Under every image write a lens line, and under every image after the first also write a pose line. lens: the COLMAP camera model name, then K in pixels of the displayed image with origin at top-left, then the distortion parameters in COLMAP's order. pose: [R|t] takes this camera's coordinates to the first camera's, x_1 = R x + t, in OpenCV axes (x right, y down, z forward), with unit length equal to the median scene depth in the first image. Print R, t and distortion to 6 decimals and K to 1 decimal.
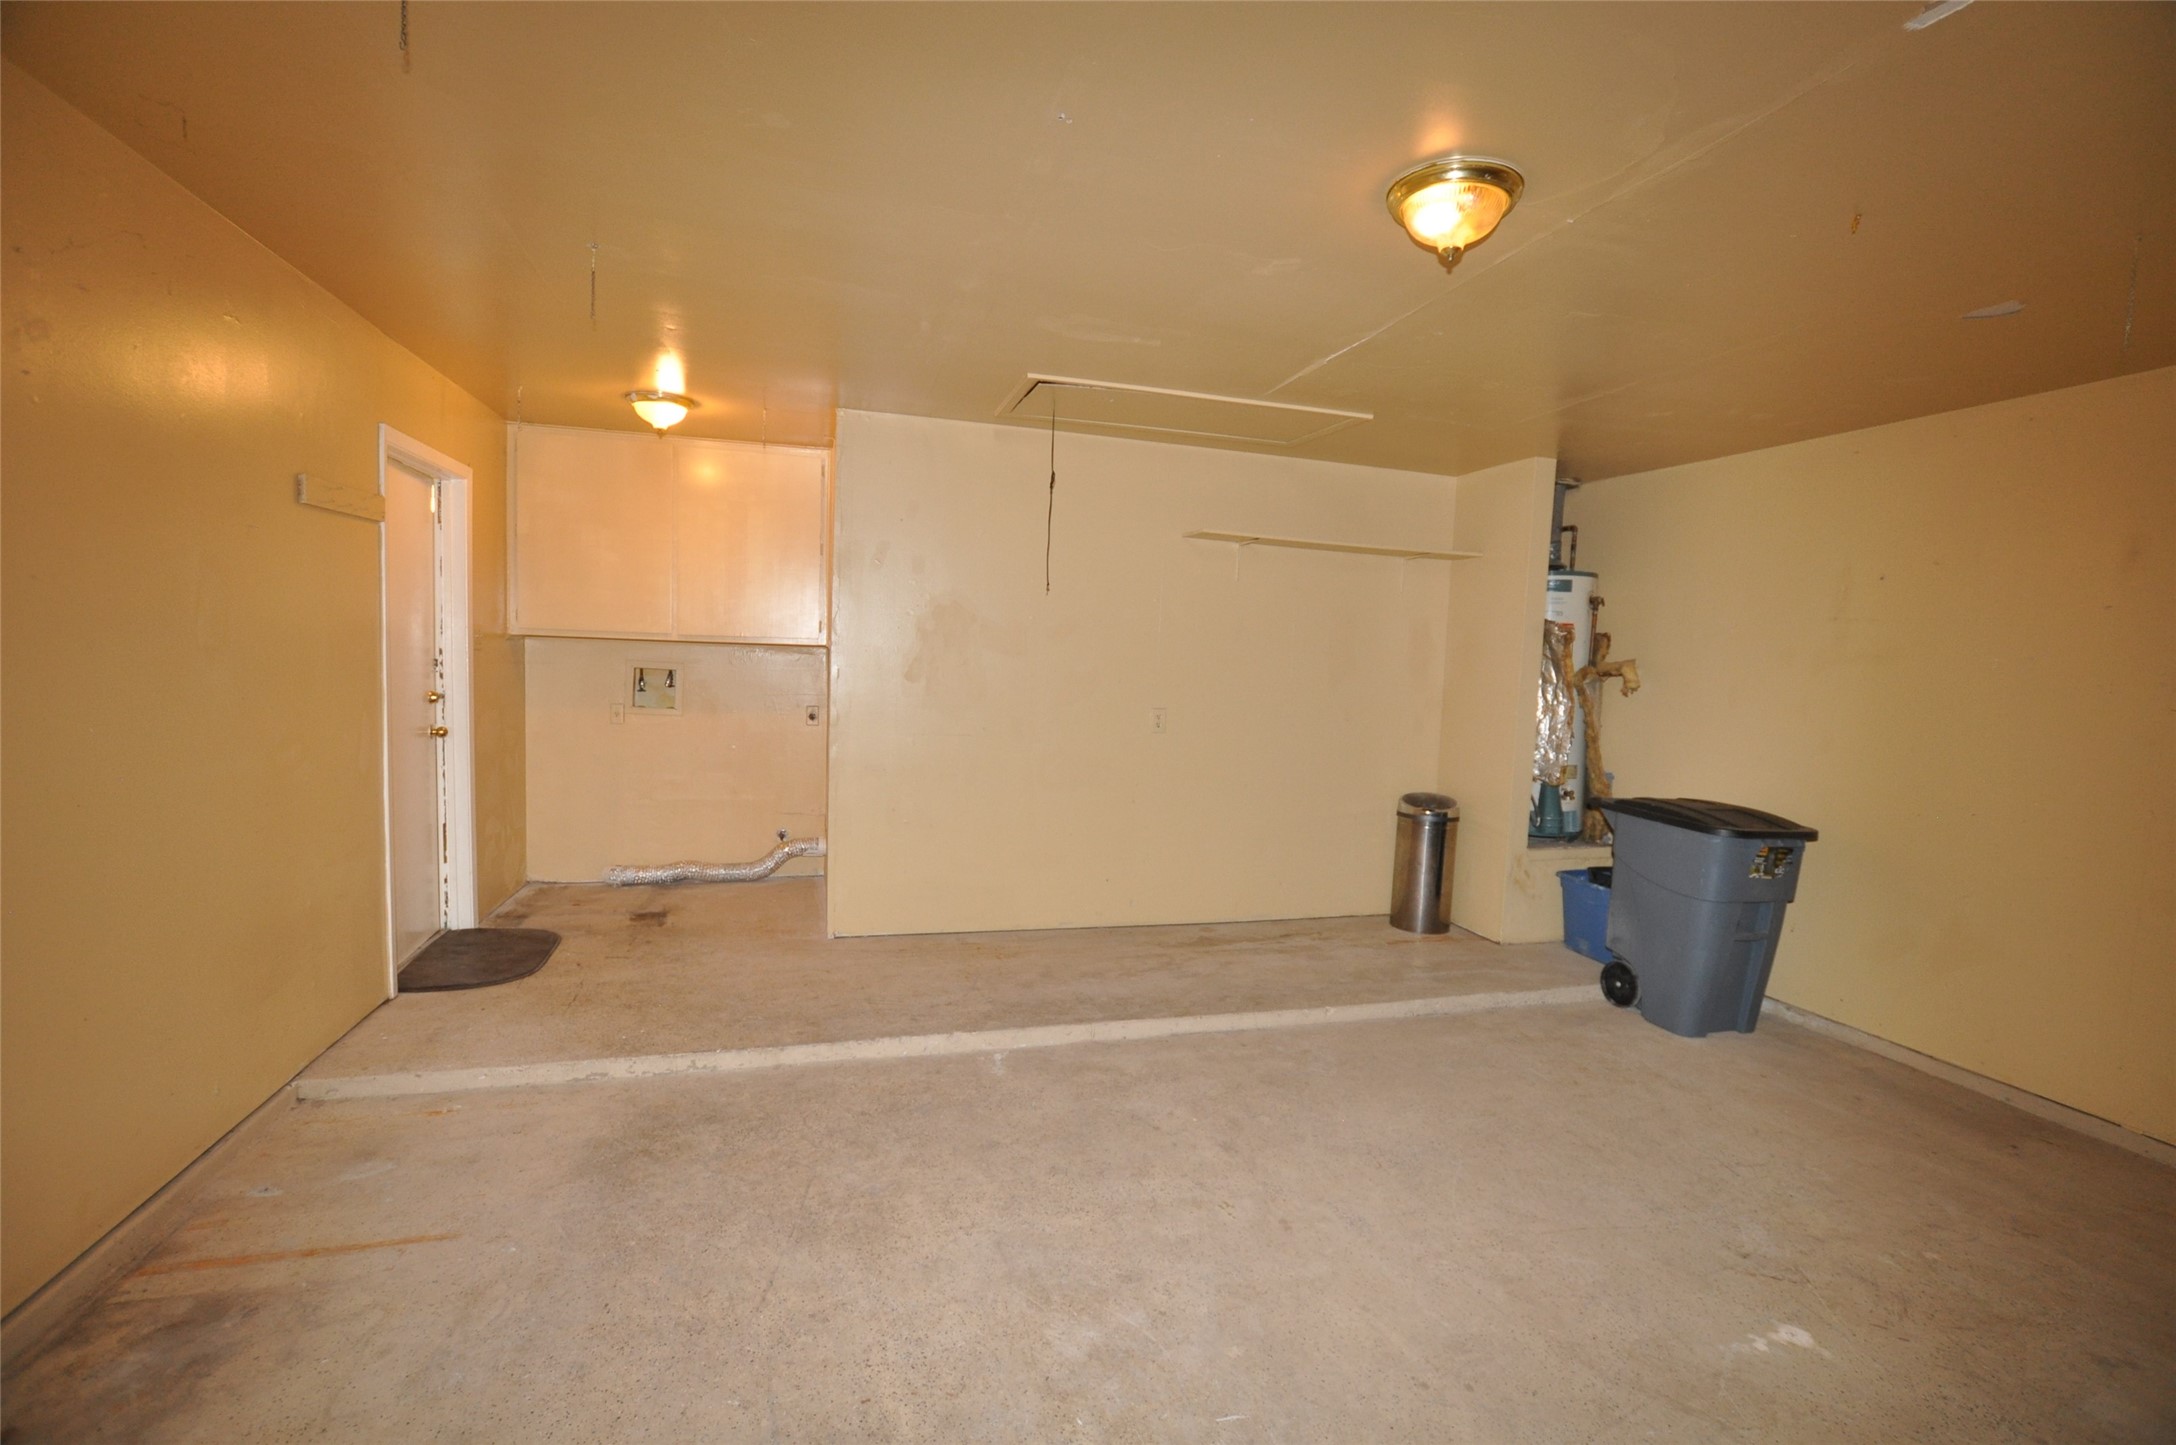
lens RADIAL K [[954.9, 0, 1097.3], [0, 954.9, 724.8], [0, 0, 1]] dist [-0.031888, 0.003794]
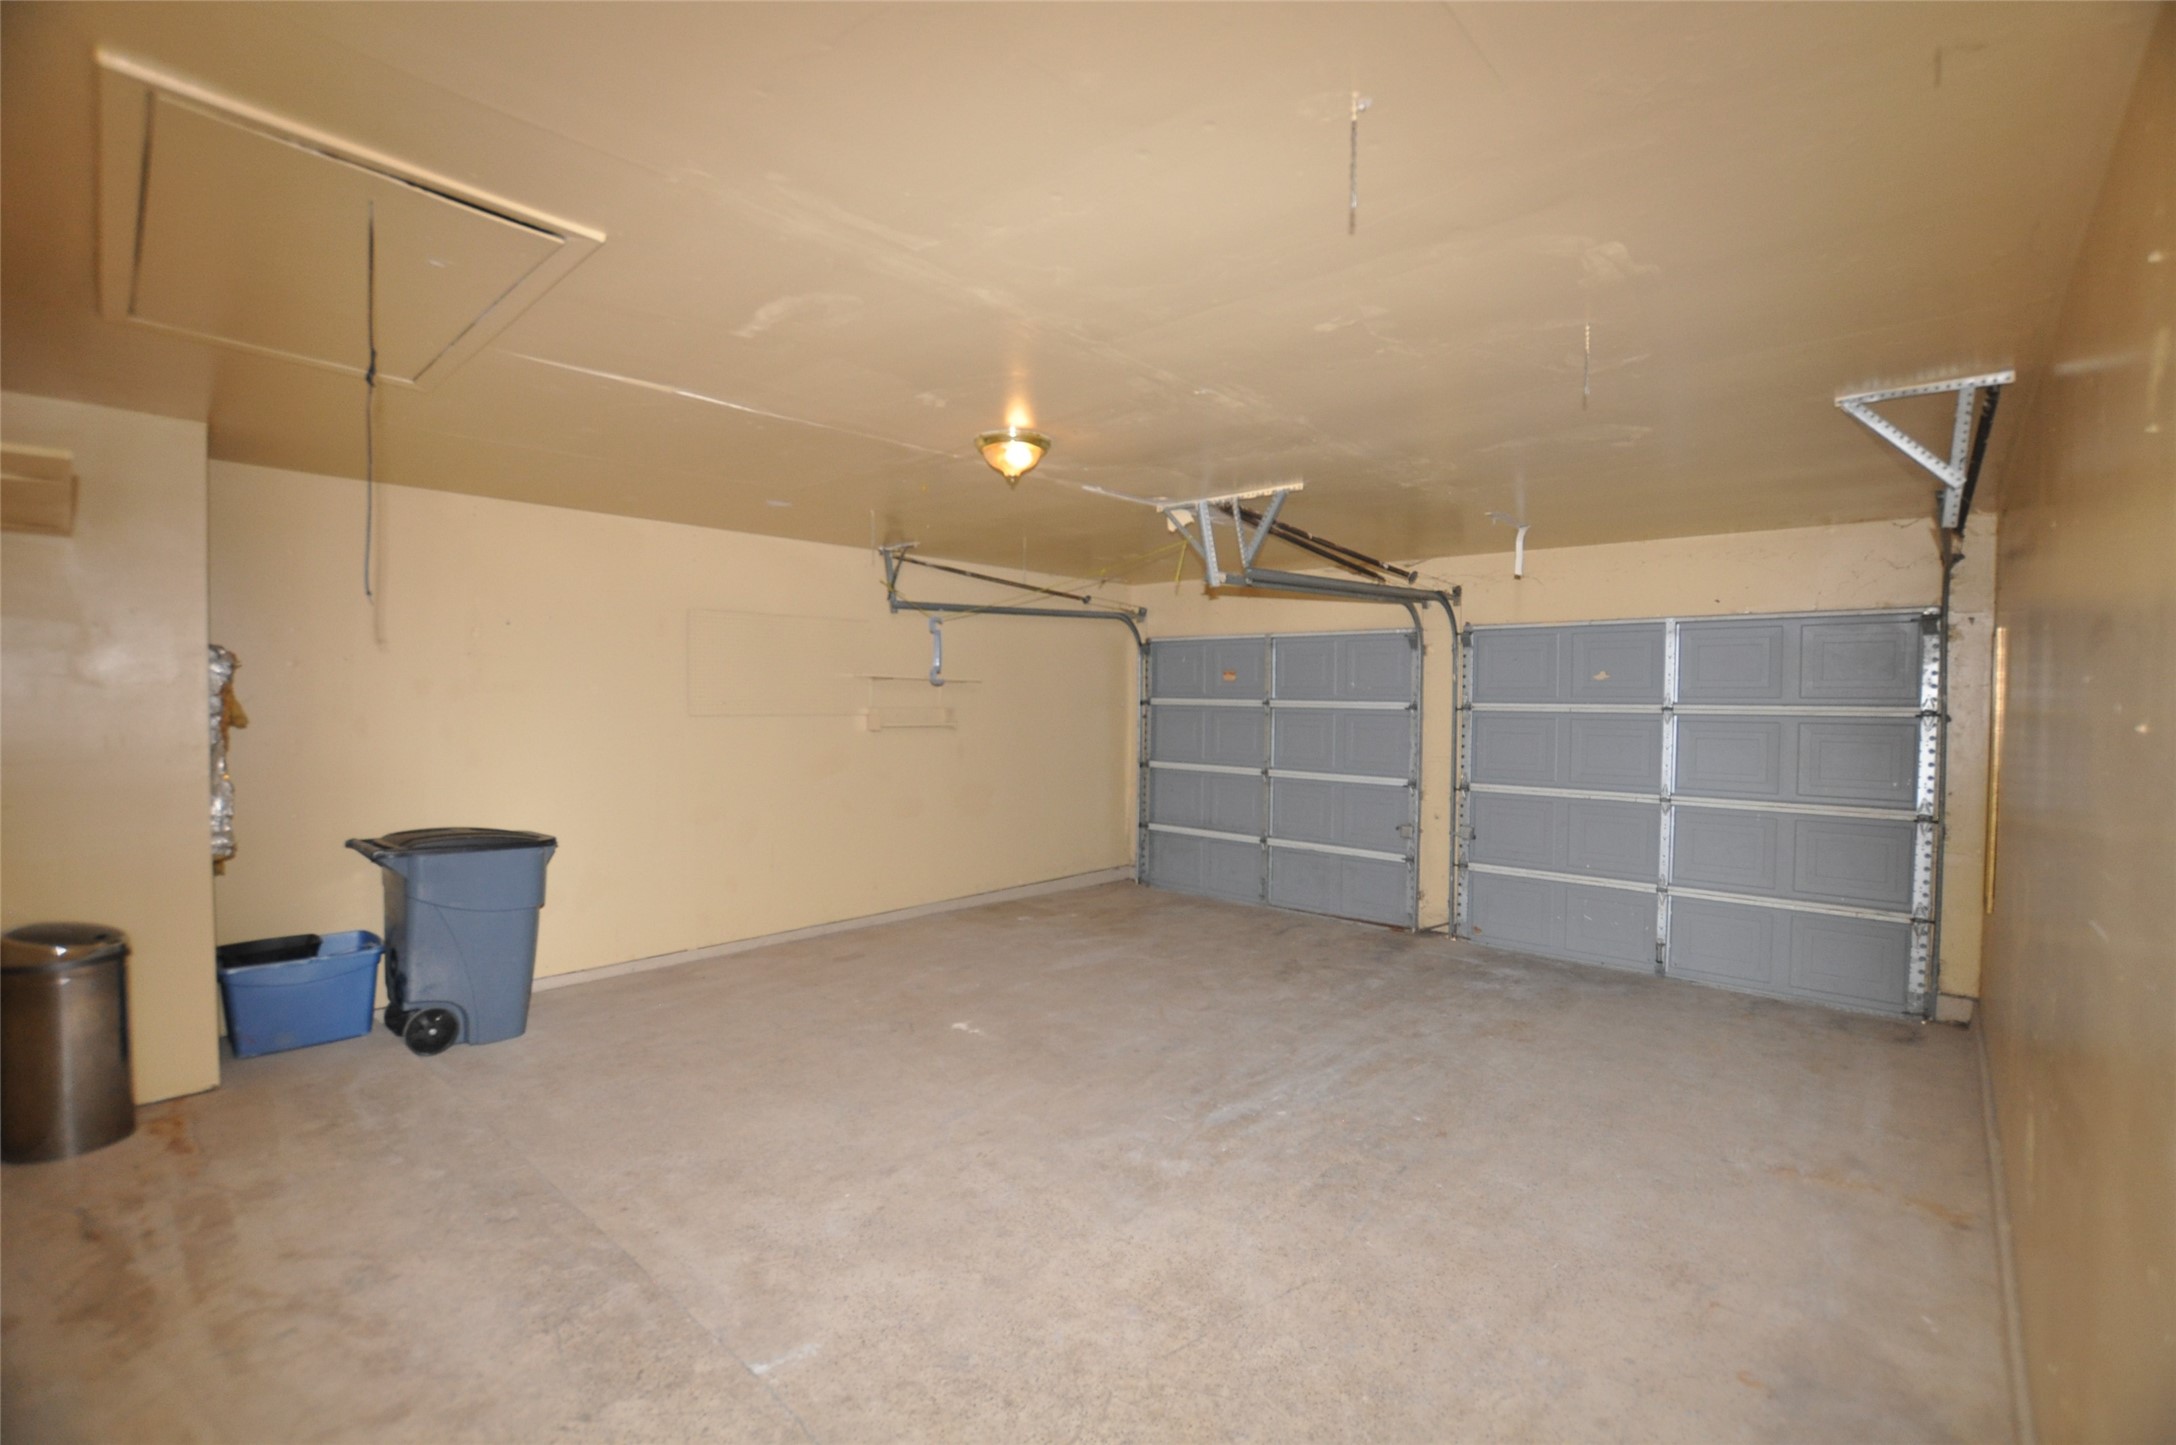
lens RADIAL K [[954.9, 0, 1097.3], [0, 954.9, 724.8], [0, 0, 1]] dist [-0.031888, 0.003794]
pose [[-0.525417, -0.070113, 0.847951, -0.913947], [0.029247, 0.994522, 0.100354, -0.173827], [-0.850342, 0.077528, -0.520488, 1.383643]]
